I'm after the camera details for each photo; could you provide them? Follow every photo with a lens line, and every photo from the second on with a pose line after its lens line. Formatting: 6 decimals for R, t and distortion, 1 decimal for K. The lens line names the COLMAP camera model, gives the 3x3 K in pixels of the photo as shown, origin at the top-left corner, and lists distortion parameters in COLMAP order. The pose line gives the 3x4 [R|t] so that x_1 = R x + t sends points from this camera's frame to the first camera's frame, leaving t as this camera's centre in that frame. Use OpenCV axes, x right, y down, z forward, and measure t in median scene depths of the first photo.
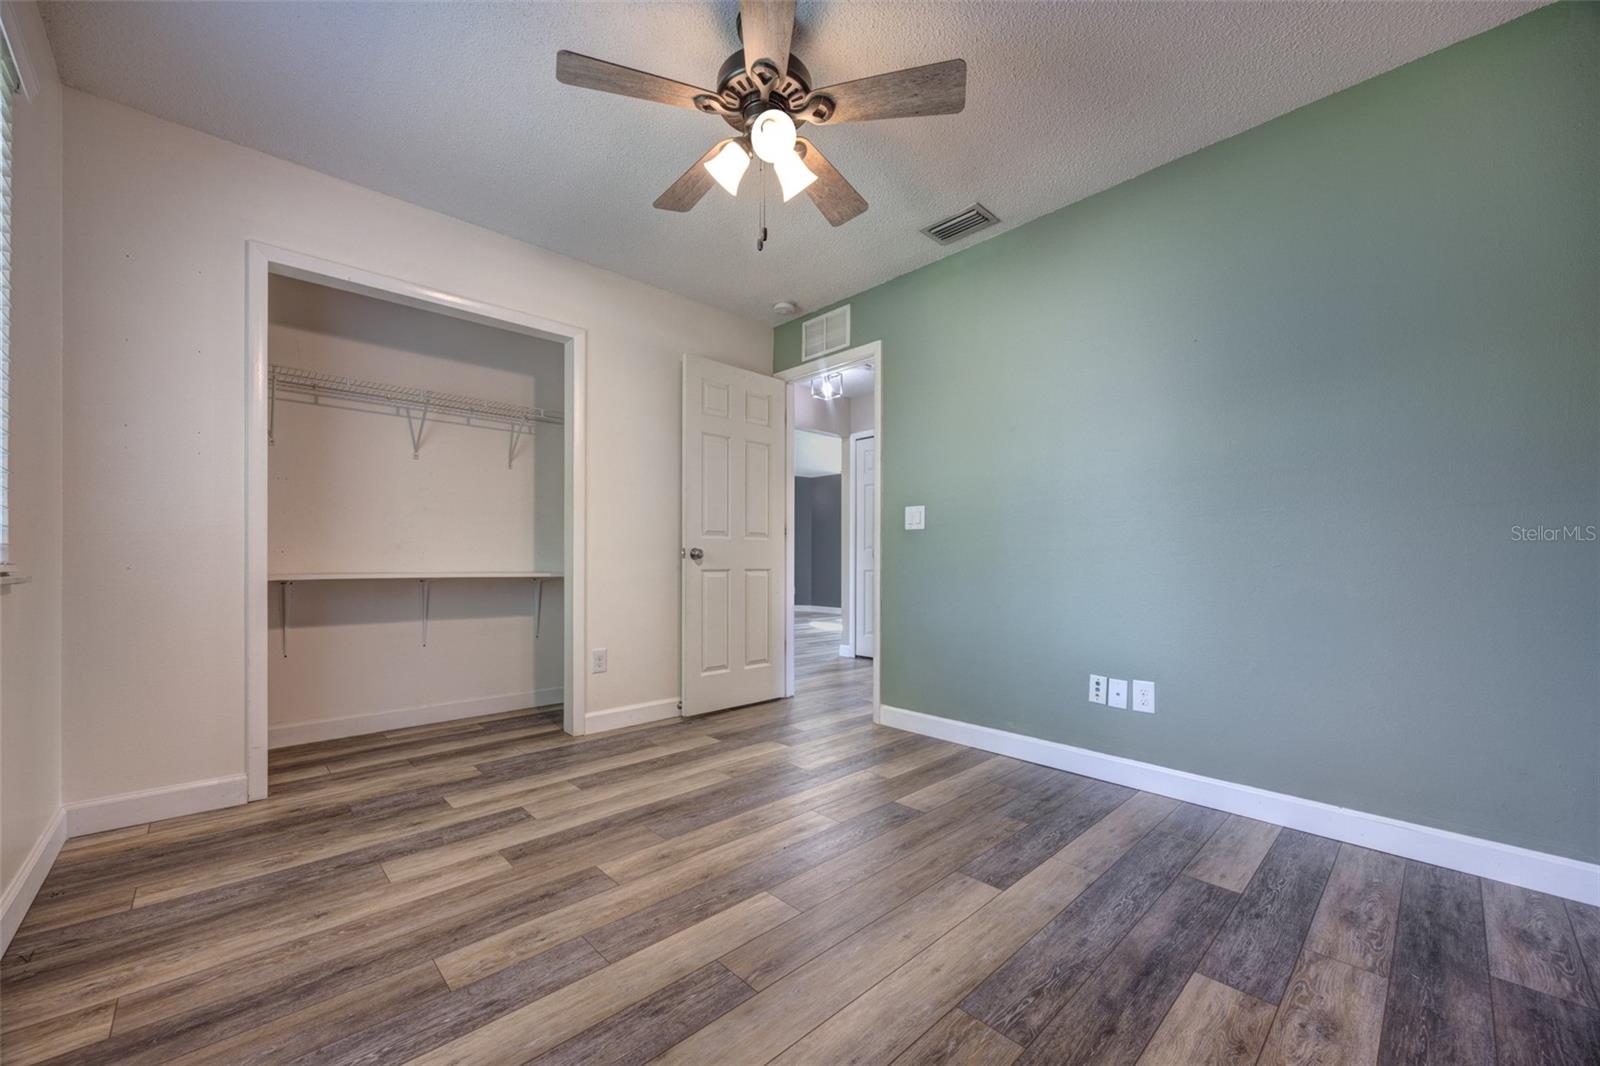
lens RADIAL K [[624.4, 0, 781.7], [0, 624.4, 559.4], [0, 0, 1]] dist [0.000233, -0.000722]
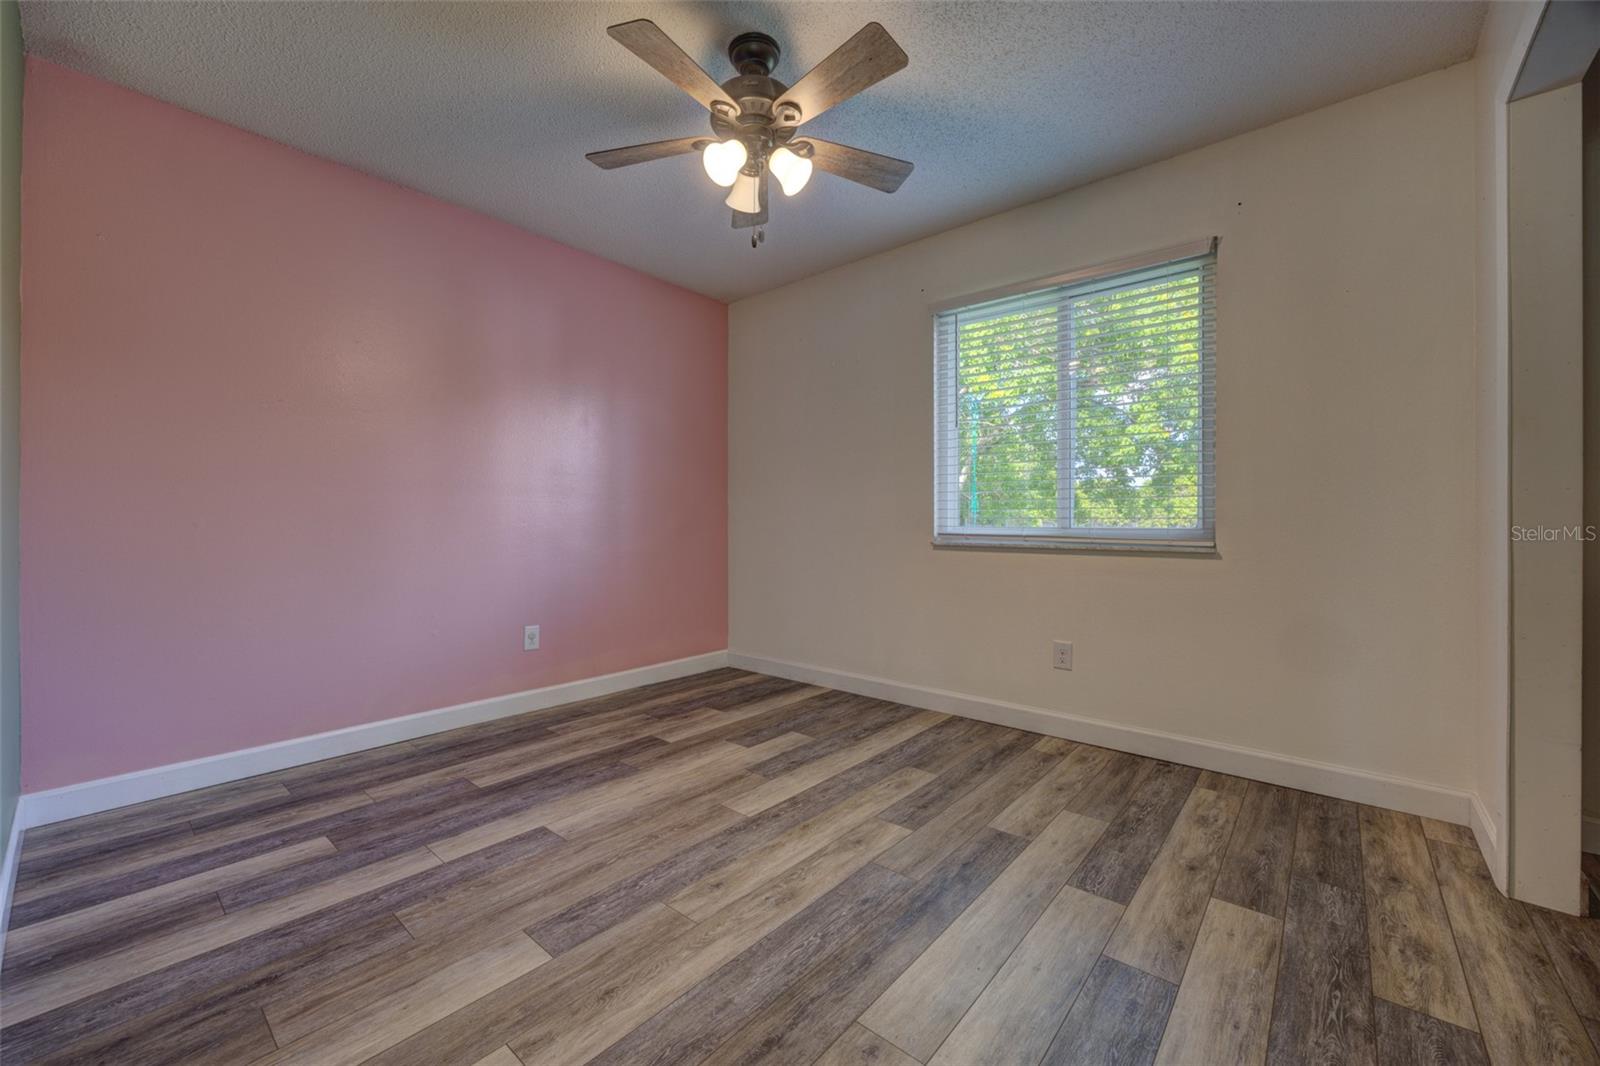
lens RADIAL K [[624.4, 0, 794.5], [0, 624.4, 525.8], [0, 0, 1]] dist [0.000233, -0.000722]
pose [[-0.991541, -0.003271, -0.129755, 0.036832], [-0.003090, 0.999994, -0.001595, -0.020214], [0.129759, -0.001180, -0.991545, 1.826449]]
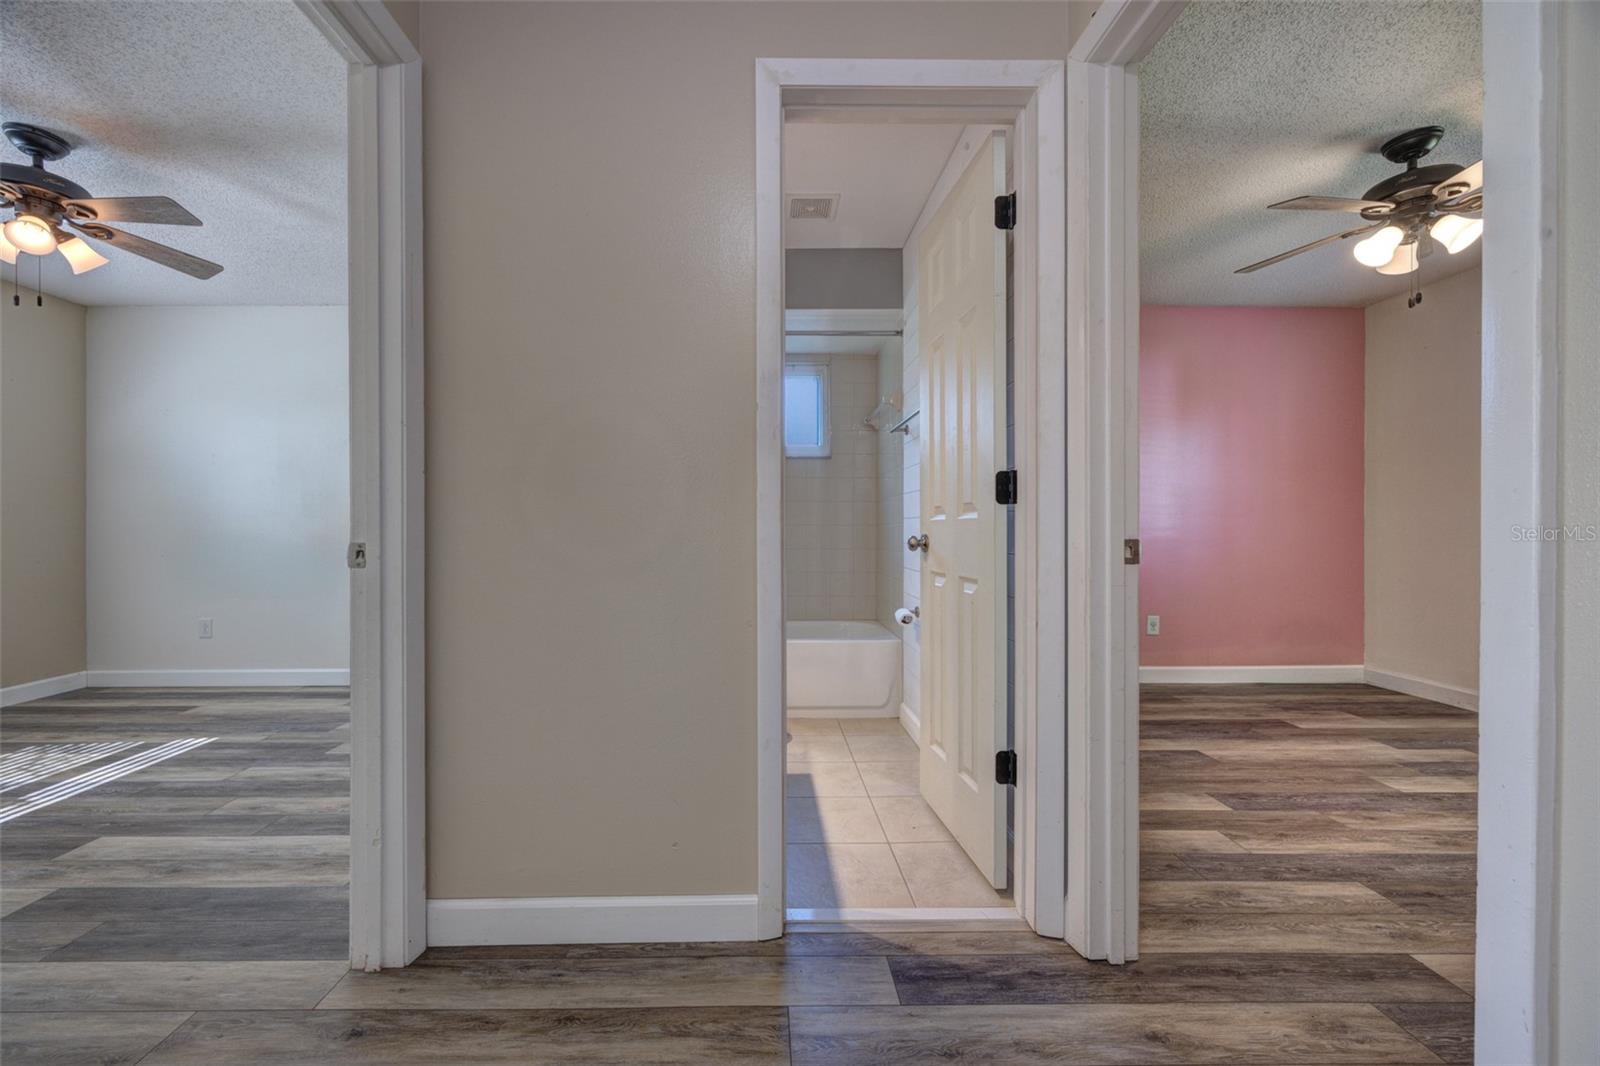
lens RADIAL K [[624.4, 0, 770.7], [0, 624.4, 533.3], [0, 0, 1]] dist [0.000233, -0.000722]
pose [[-0.753437, -0.004504, 0.657505, 0.101503], [-0.002205, 0.999988, 0.004324, -0.034029], [-0.657517, 0.001808, -0.753438, 2.451461]]
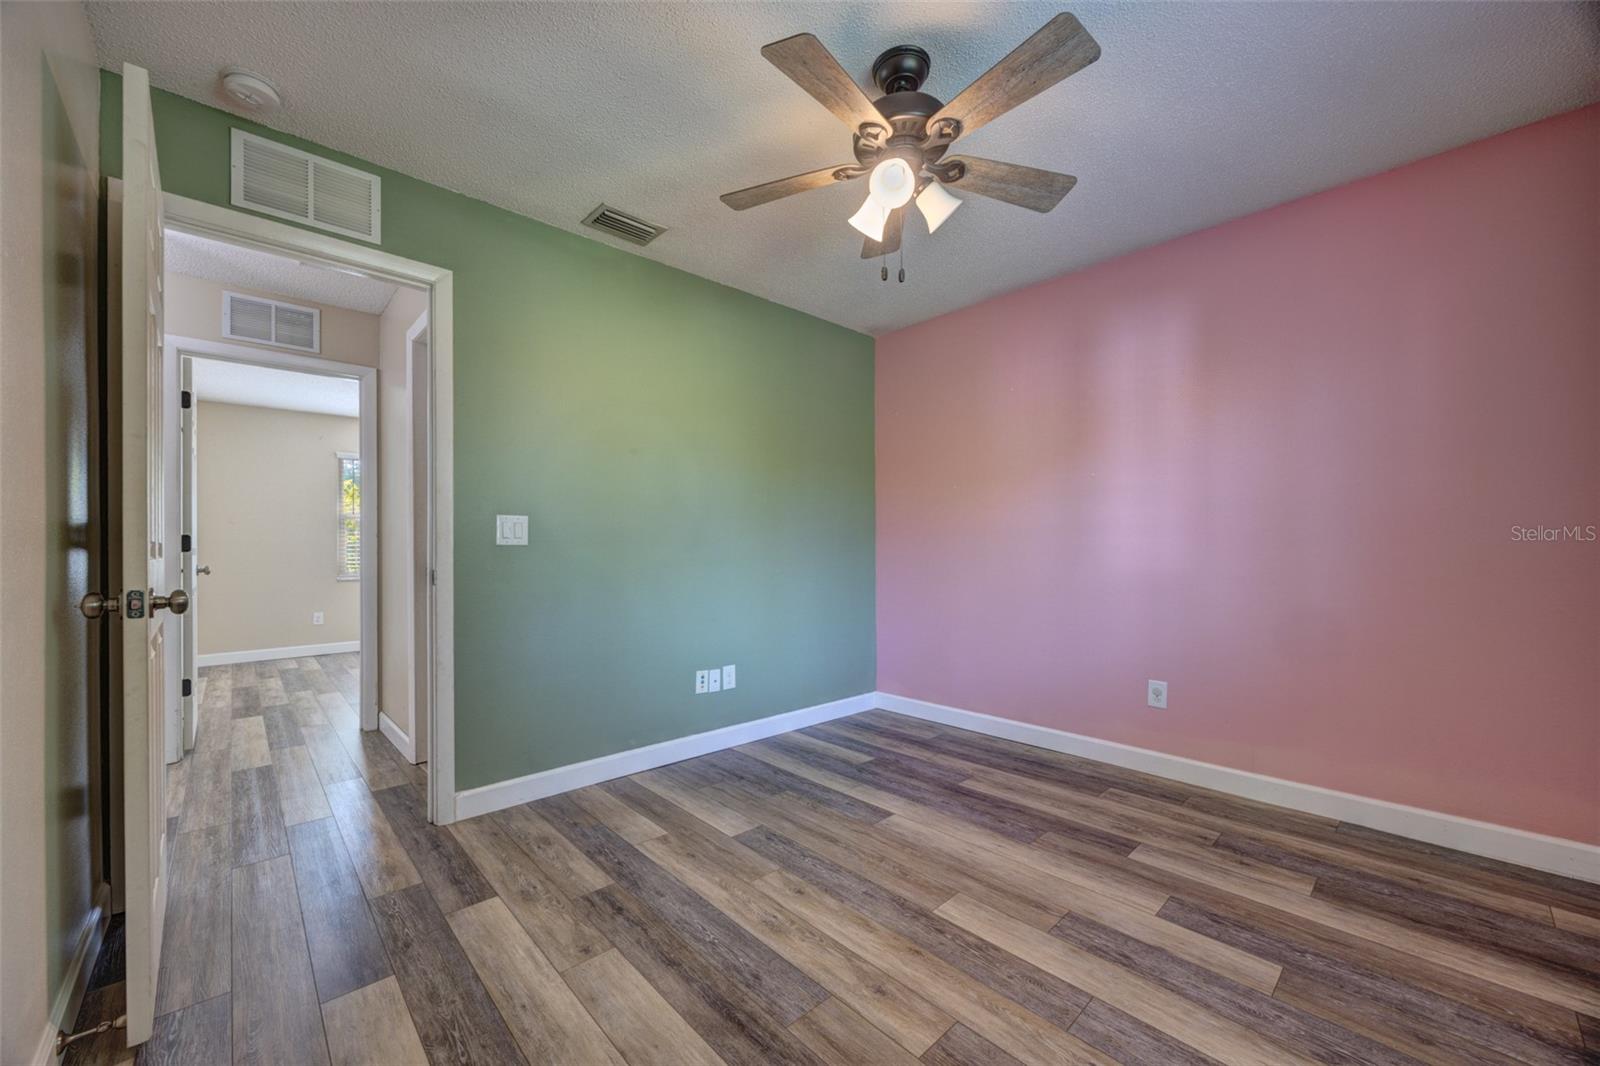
lens RADIAL K [[624.4, 0, 794.3], [0, 624.4, 543.8], [0, 0, 1]] dist [0.000233, -0.000722]
pose [[-0.015952, 0.001800, 0.999871, -0.901609], [-0.000141, 0.999998, -0.001803, -0.076130], [-0.999873, -0.000170, -0.015952, 1.040024]]
